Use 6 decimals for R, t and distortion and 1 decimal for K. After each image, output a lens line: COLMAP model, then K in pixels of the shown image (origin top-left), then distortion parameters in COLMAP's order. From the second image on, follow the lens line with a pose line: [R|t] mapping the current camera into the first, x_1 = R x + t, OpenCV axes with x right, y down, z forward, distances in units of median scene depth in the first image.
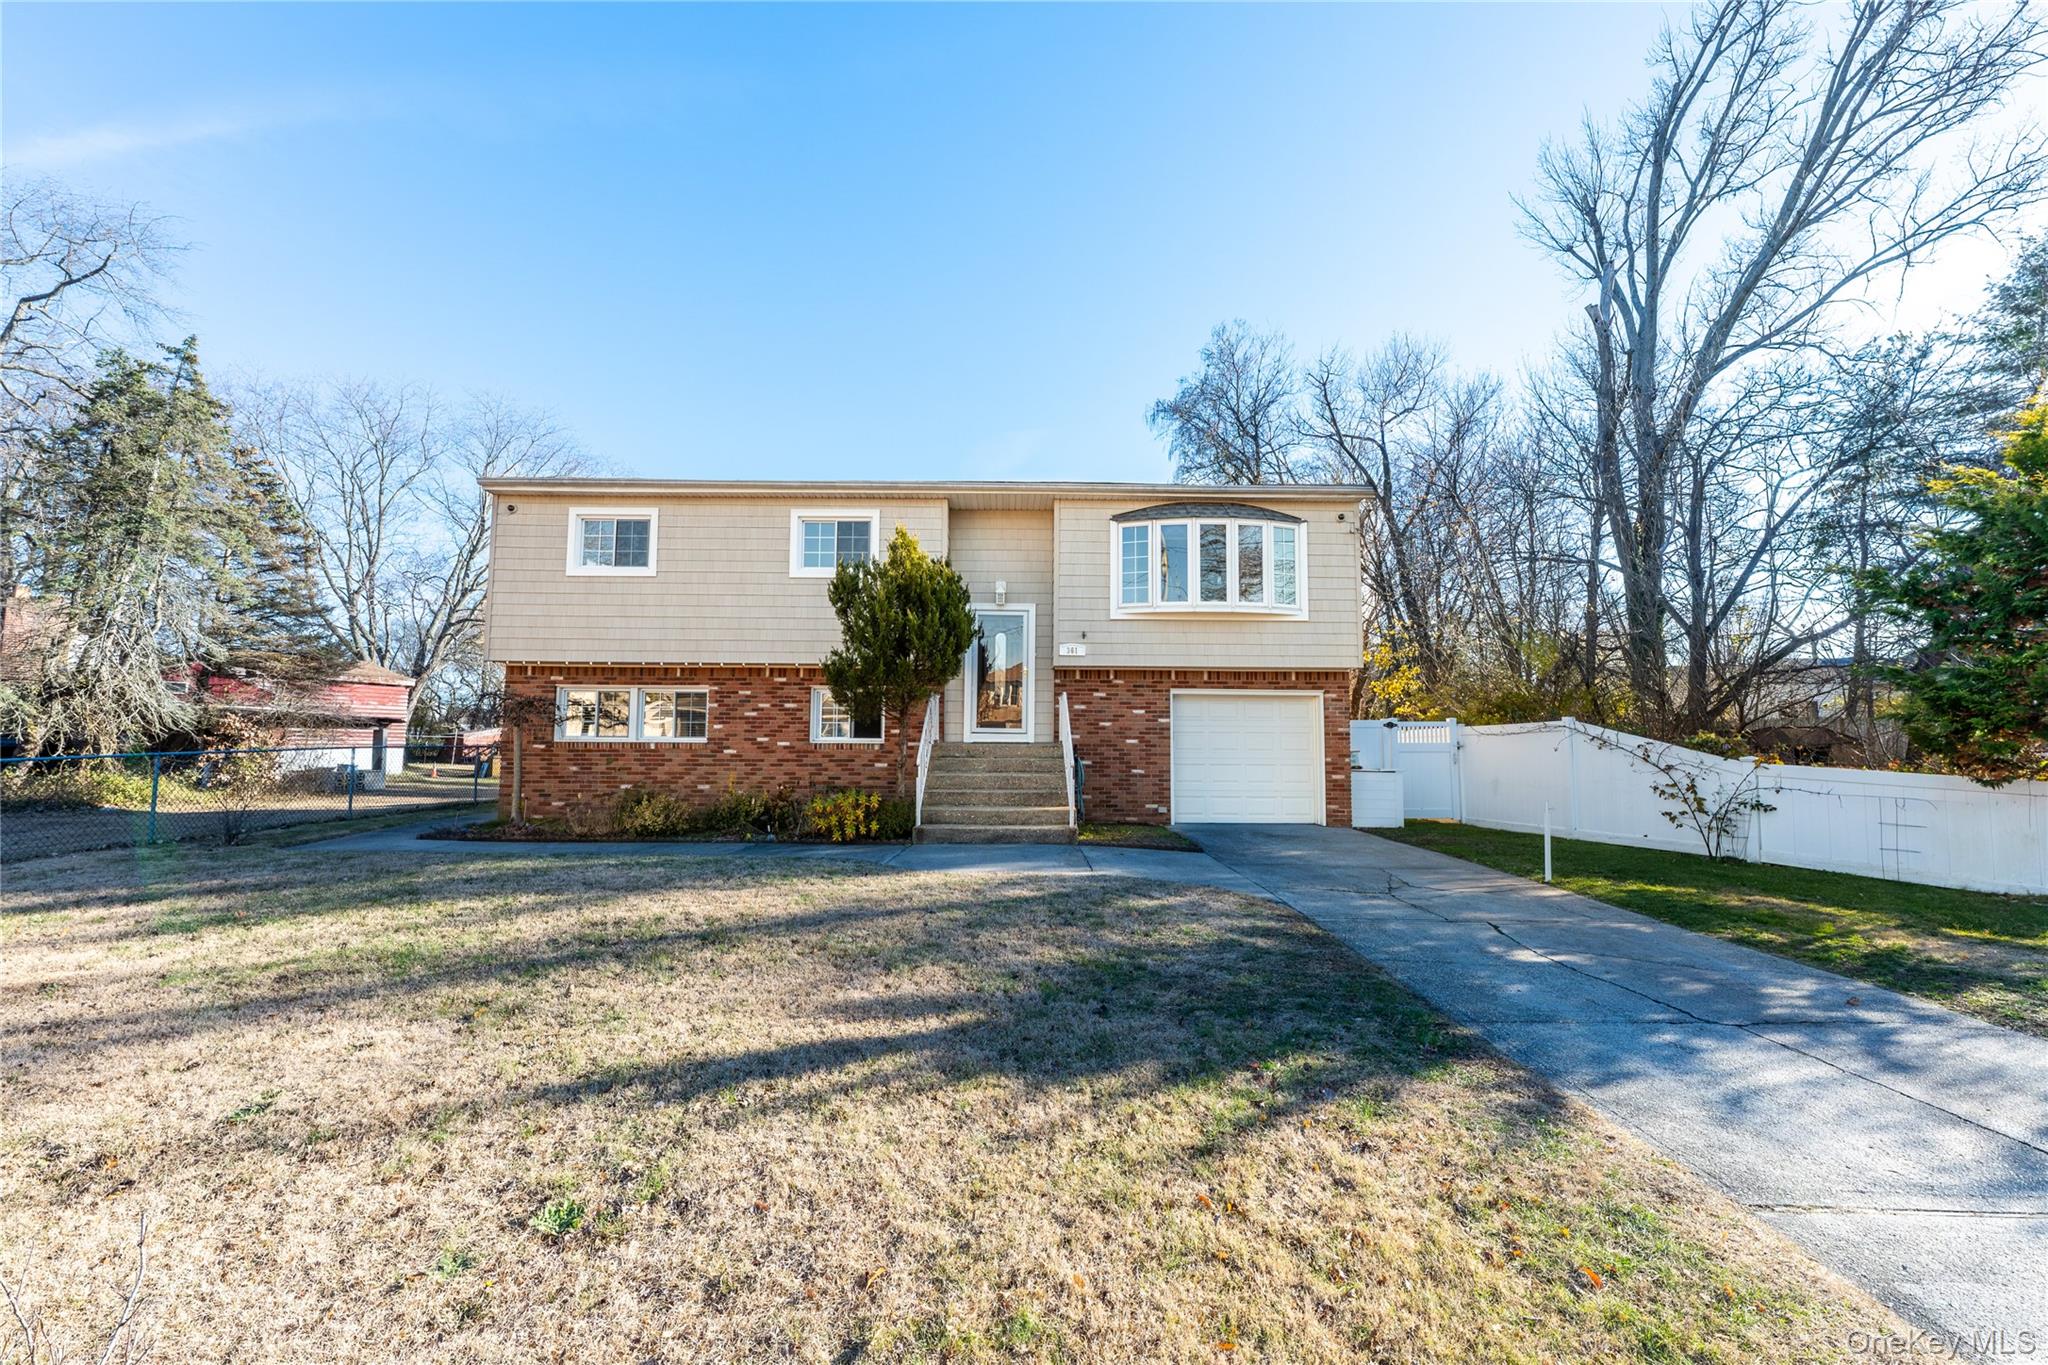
lens RADIAL K [[806.7, 0, 1024.0], [0, 806.7, 682.5], [0, 0, 1]] dist [0.002590, 0.000253]
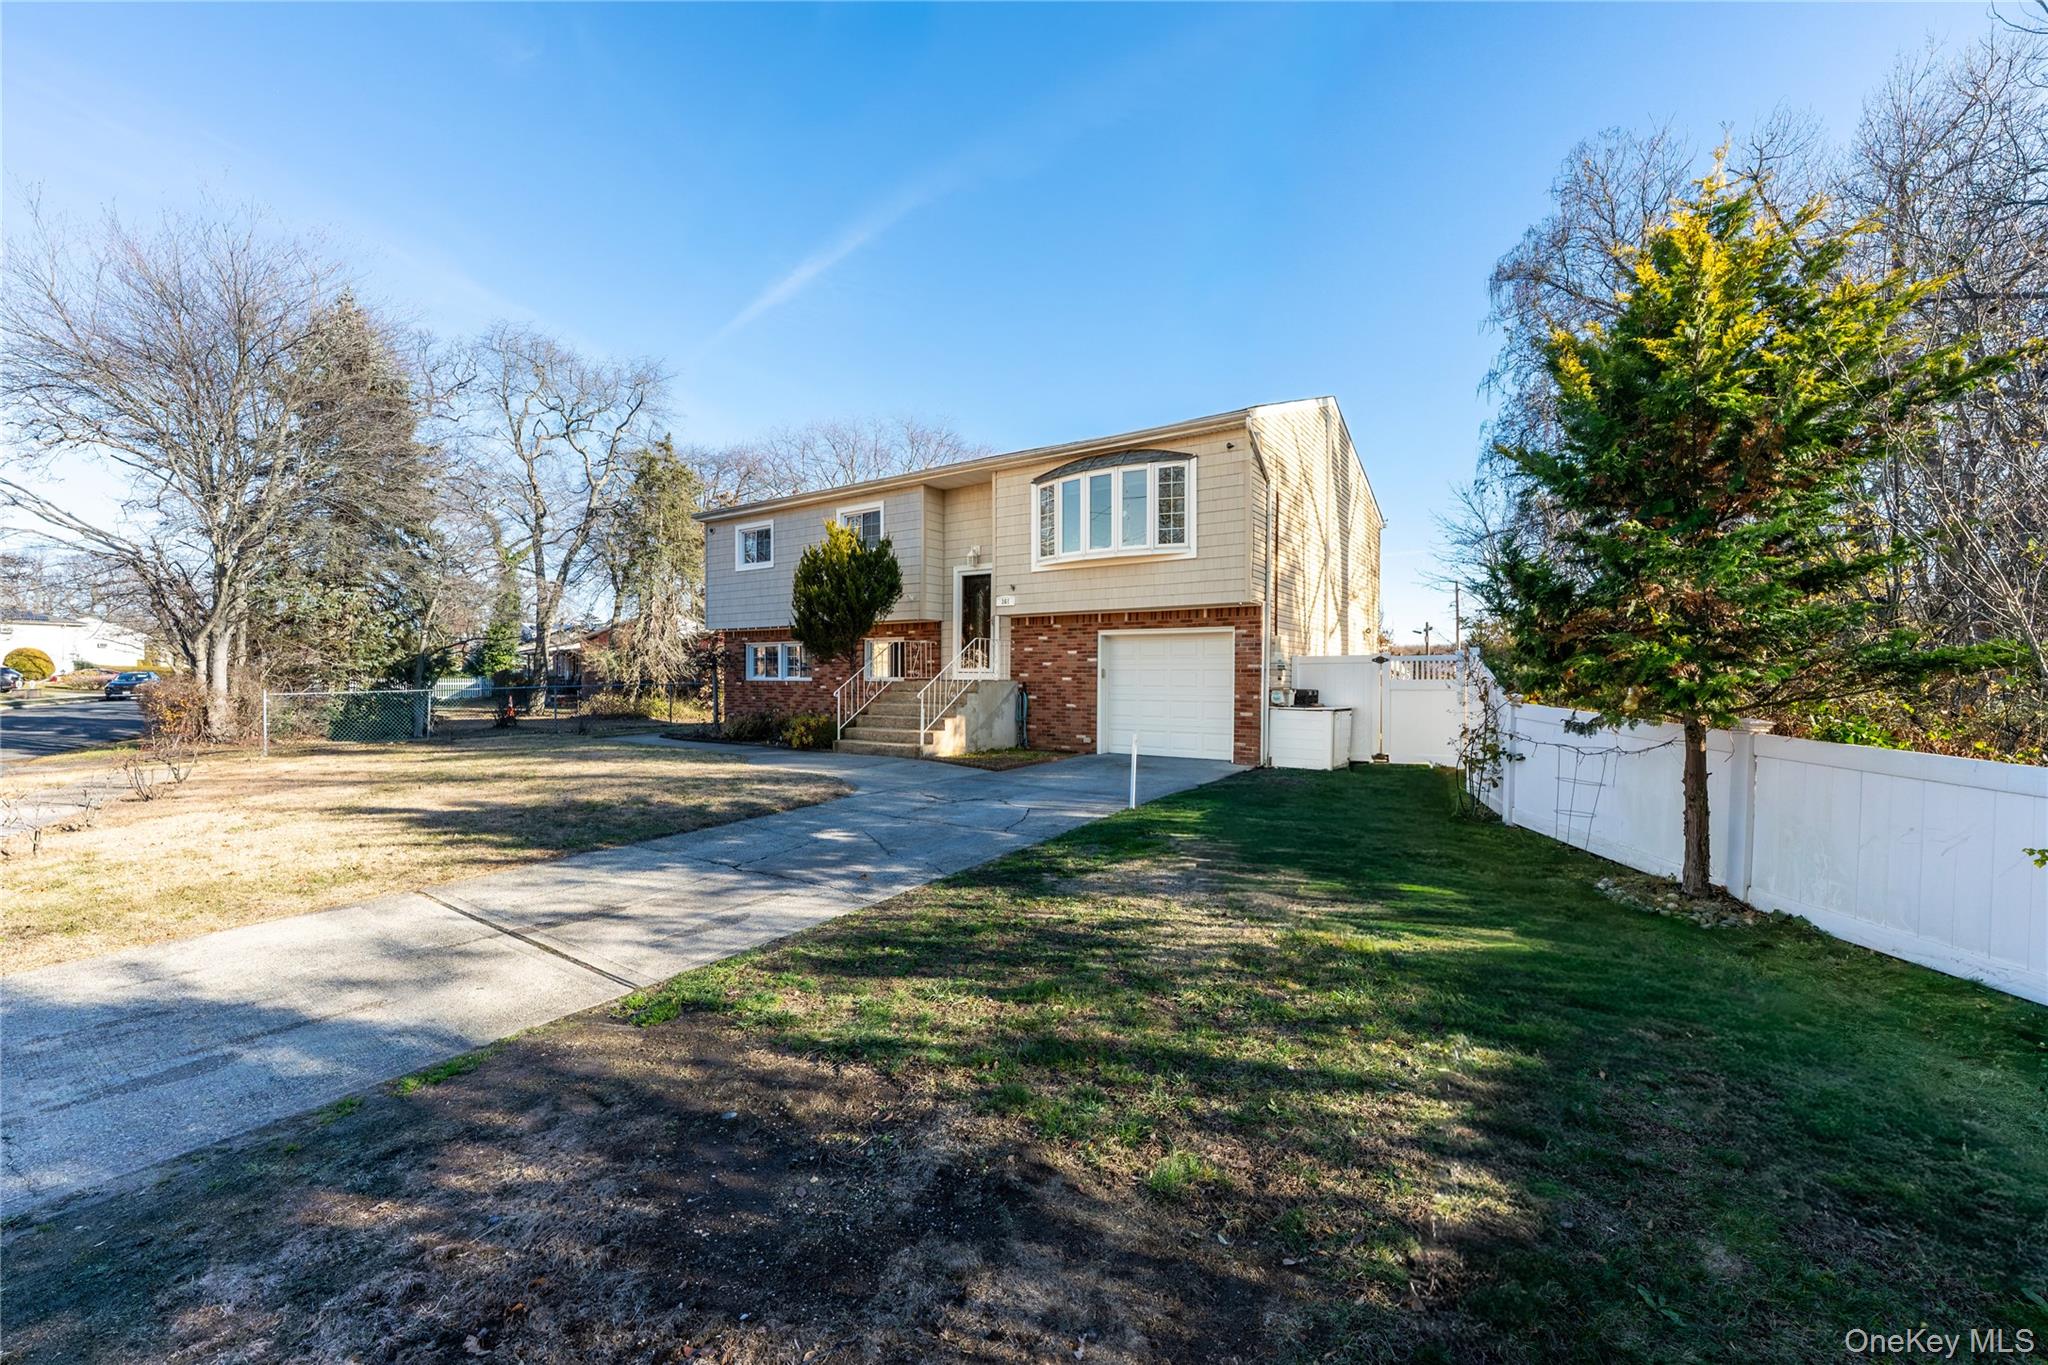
lens RADIAL K [[813.3, 0, 1028.1], [0, 813.3, 697.8], [0, 0, 1]] dist [-0.010777, -0.000016]
pose [[0.819737, 0.009800, -0.572656, 0.740746], [0.044426, 0.995753, 0.080635, 0.005542], [0.571014, -0.091541, 0.815821, 0.042901]]
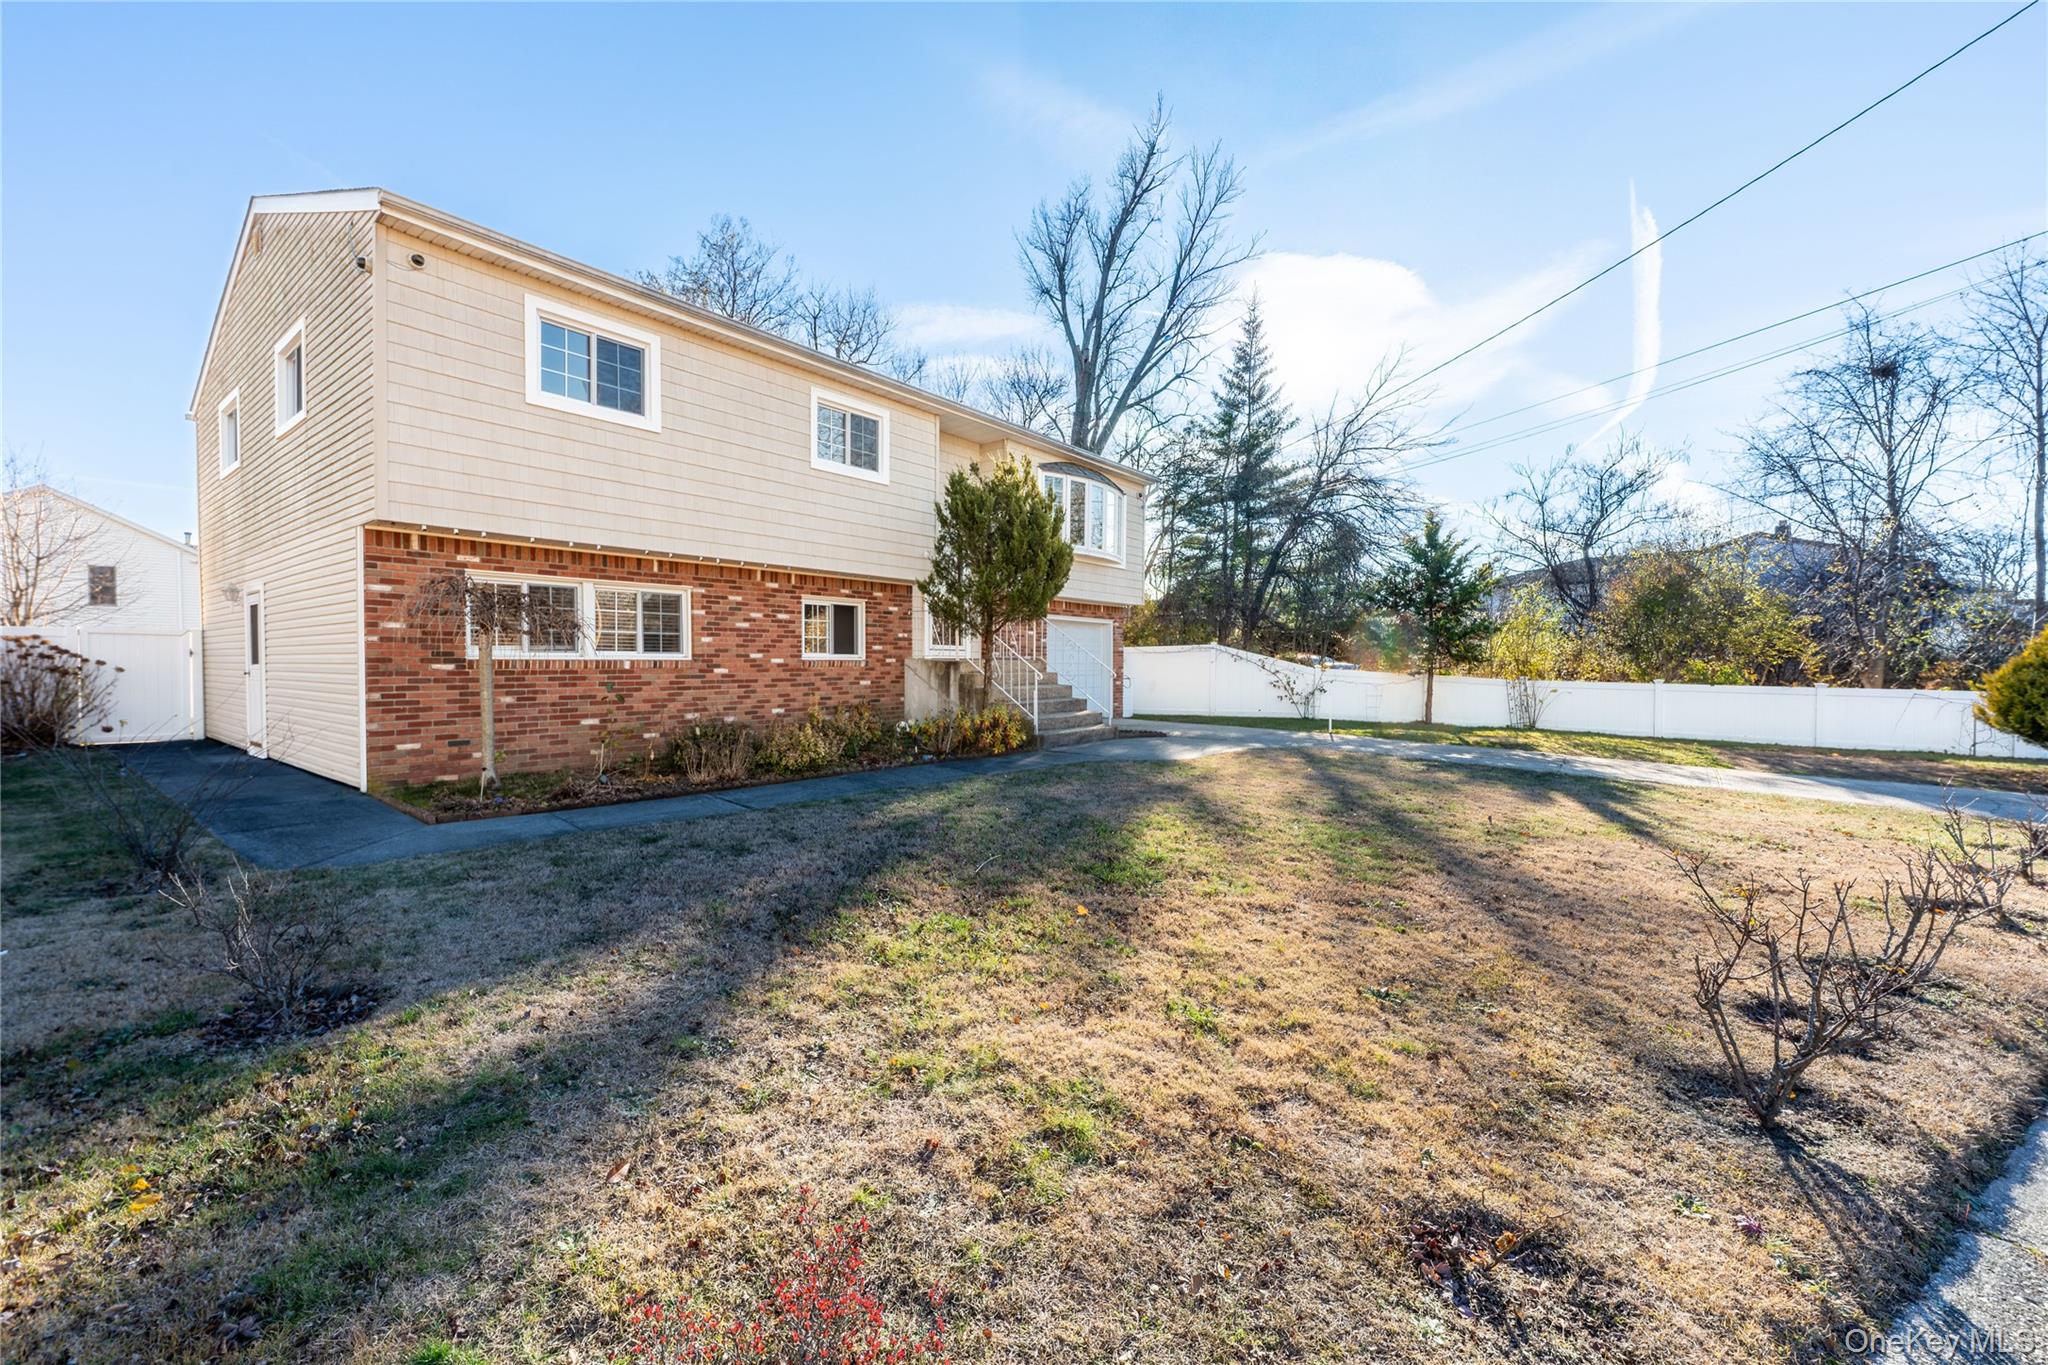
lens RADIAL K [[806.7, 0, 1024.0], [0, 806.7, 682.5], [0, 0, 1]] dist [0.002590, 0.000253]
pose [[0.625978, -0.025753, 0.779415, -0.802253], [-0.056542, 0.995325, 0.078298, 0.016903], [-0.777788, -0.093082, 0.621595, 0.261220]]
